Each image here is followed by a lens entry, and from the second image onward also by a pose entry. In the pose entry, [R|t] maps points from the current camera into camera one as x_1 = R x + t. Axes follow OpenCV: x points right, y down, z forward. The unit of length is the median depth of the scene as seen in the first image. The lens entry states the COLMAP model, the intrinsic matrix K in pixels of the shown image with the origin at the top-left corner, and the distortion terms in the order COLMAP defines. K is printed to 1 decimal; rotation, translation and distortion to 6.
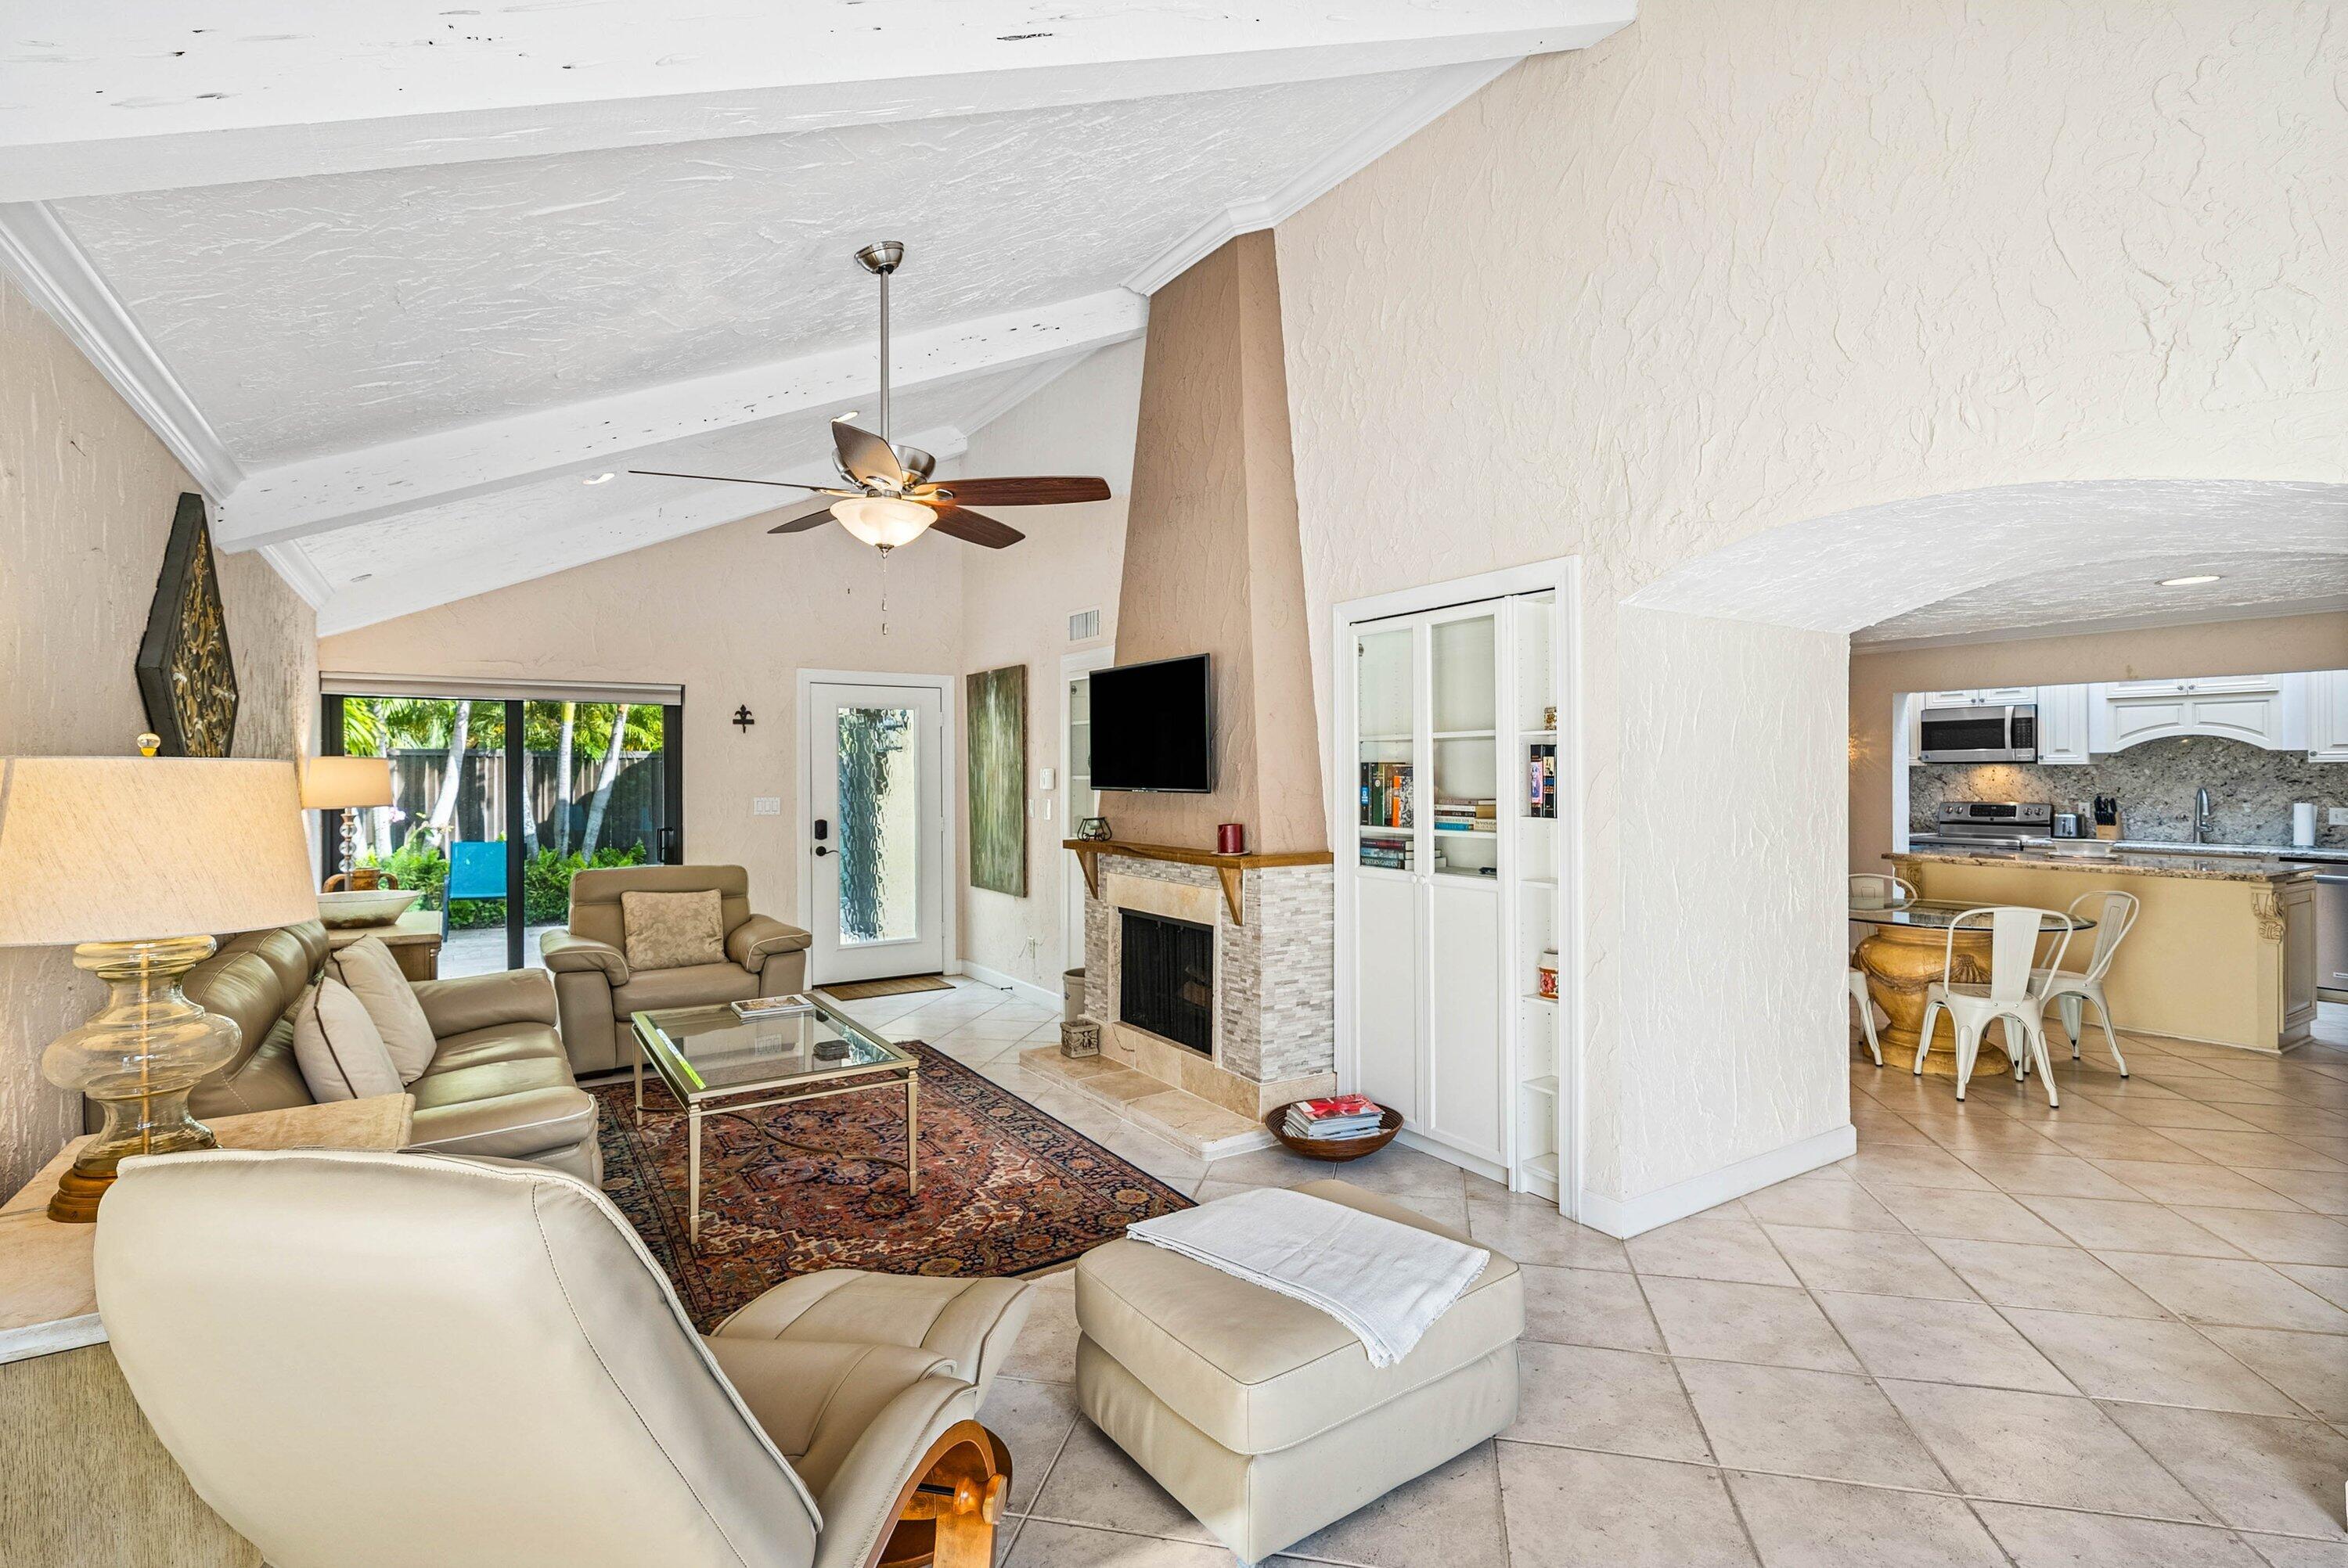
lens RADIAL K [[1074.2, 0, 1174.0], [0, 1074.2, 784.0], [0, 0, 1]] dist [0.015508, -0.000254]
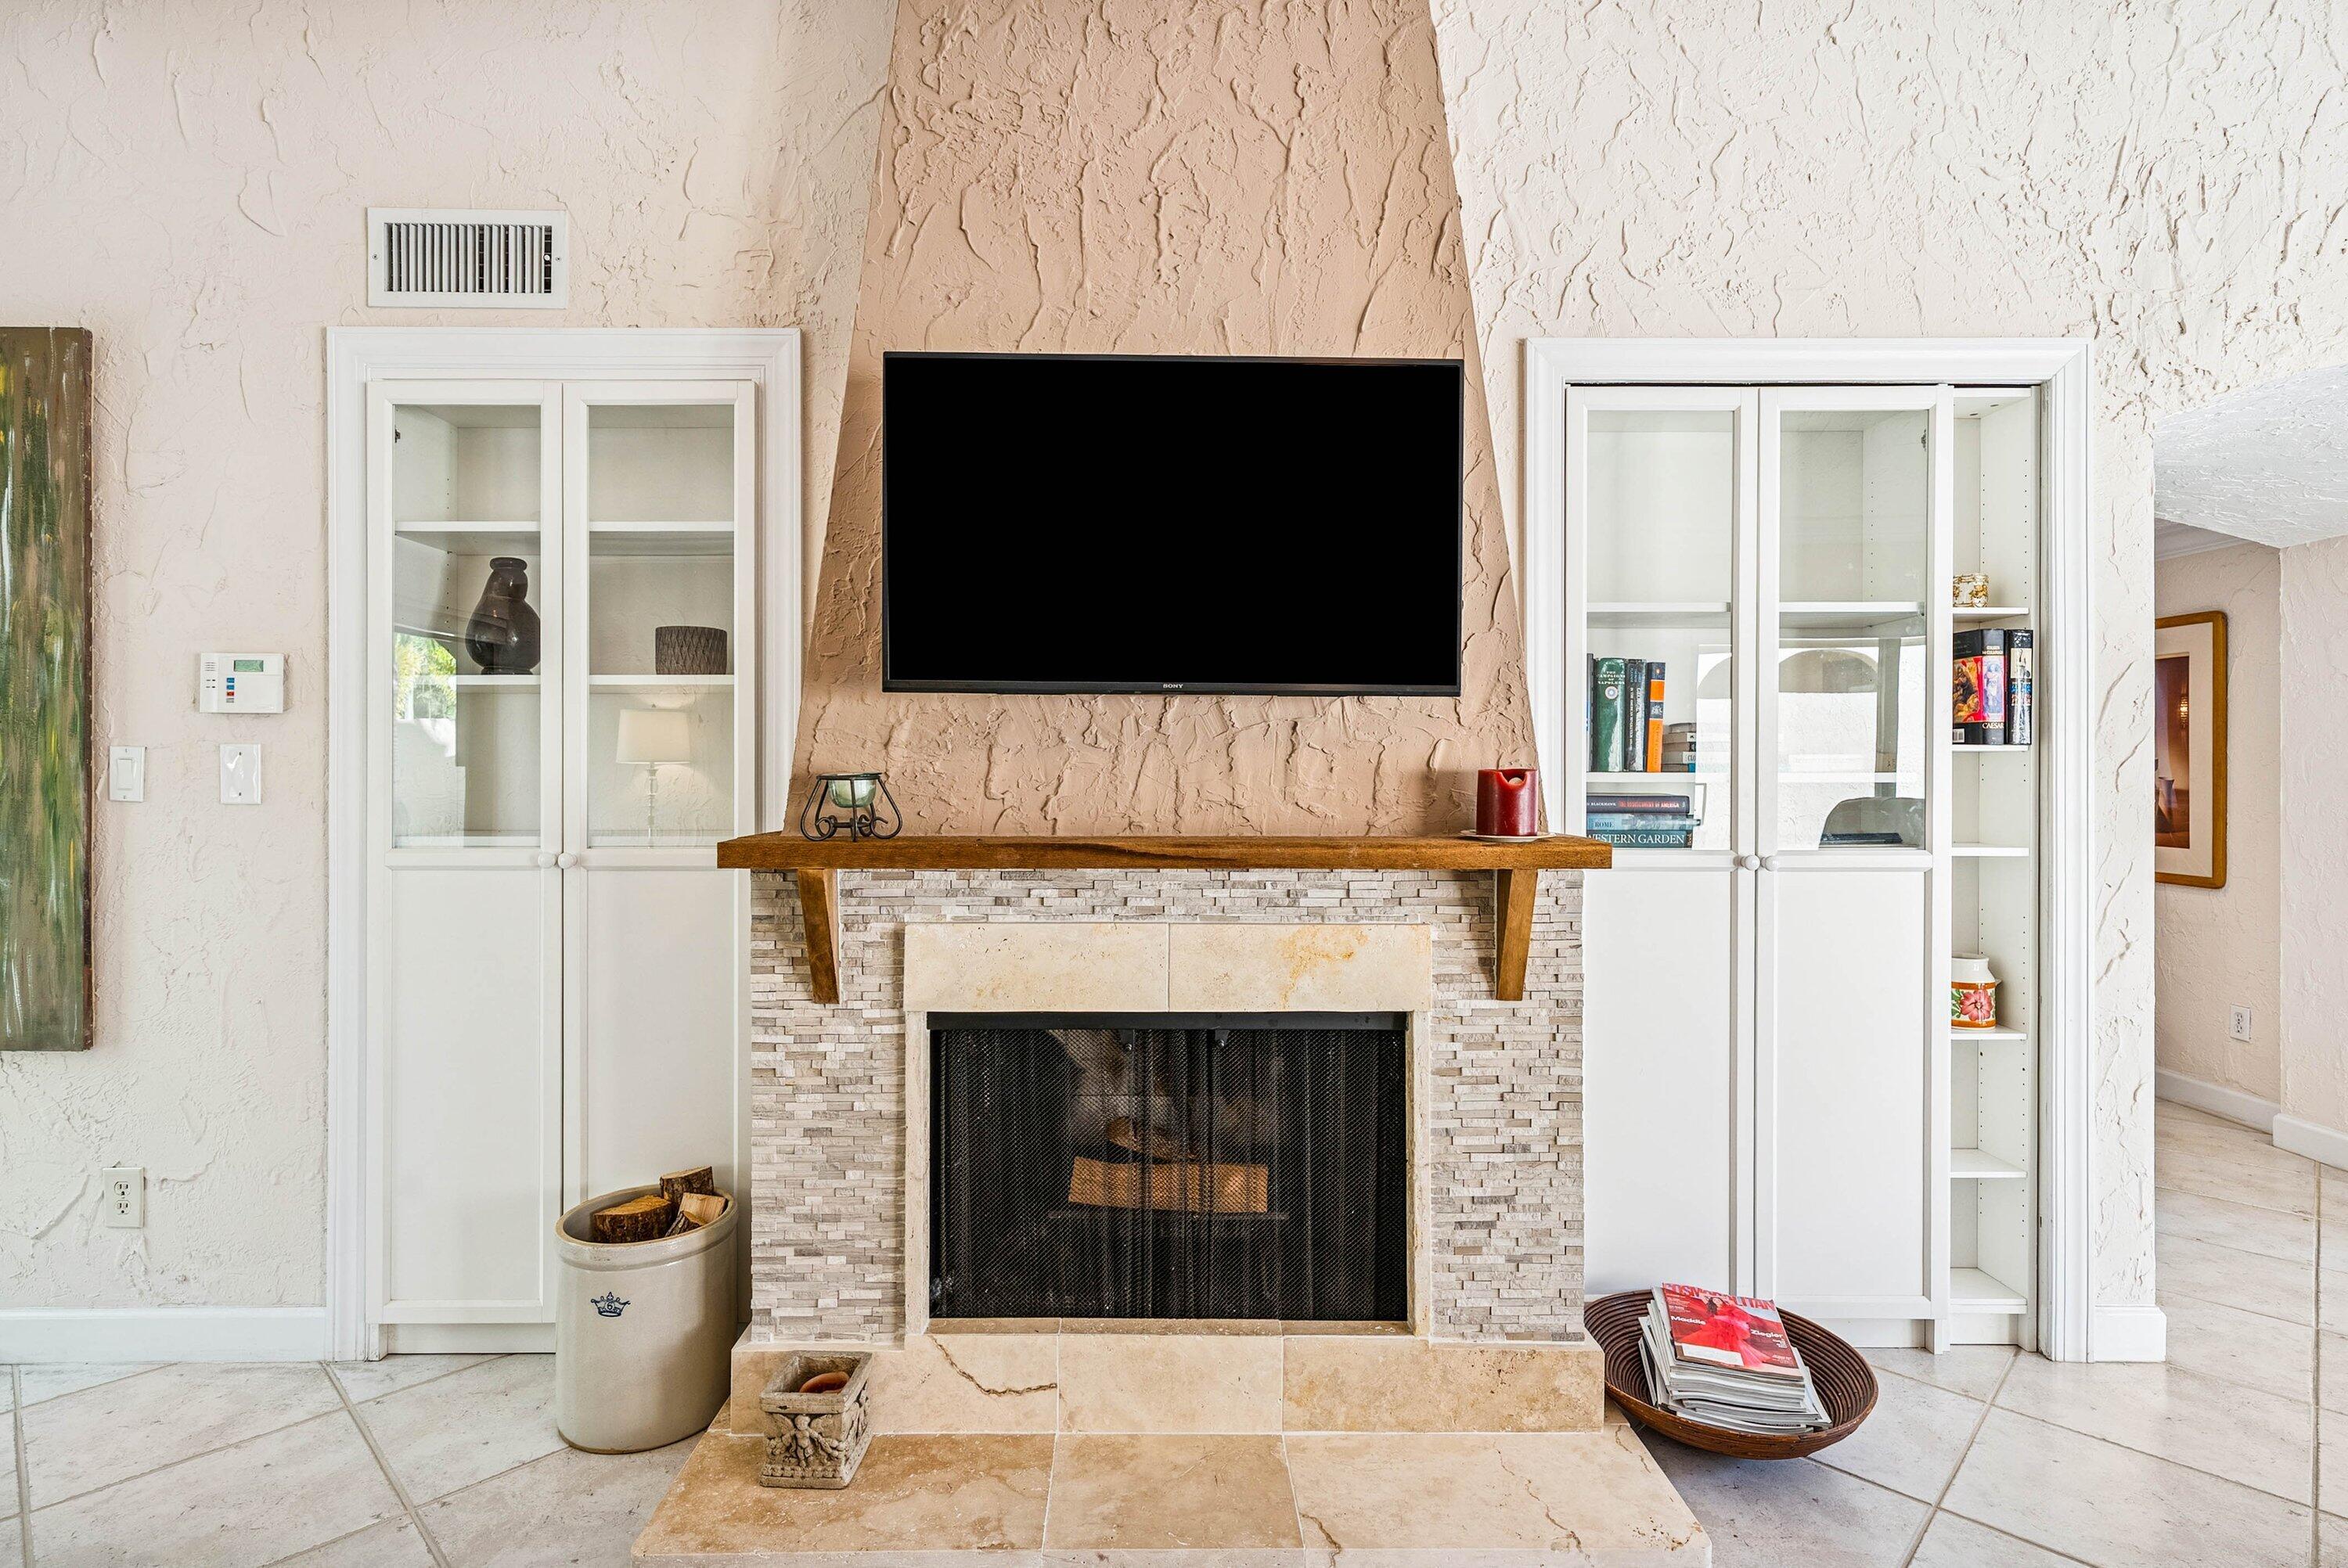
lens RADIAL K [[1074.2, 0, 1174.0], [0, 1074.2, 784.0], [0, 0, 1]] dist [0.015508, -0.000254]
pose [[0.546073, -0.000970, 0.837737, -0.343005], [0.003595, 0.999993, -0.001186, 0.039415], [-0.837730, 0.003659, 0.546072, 0.784217]]
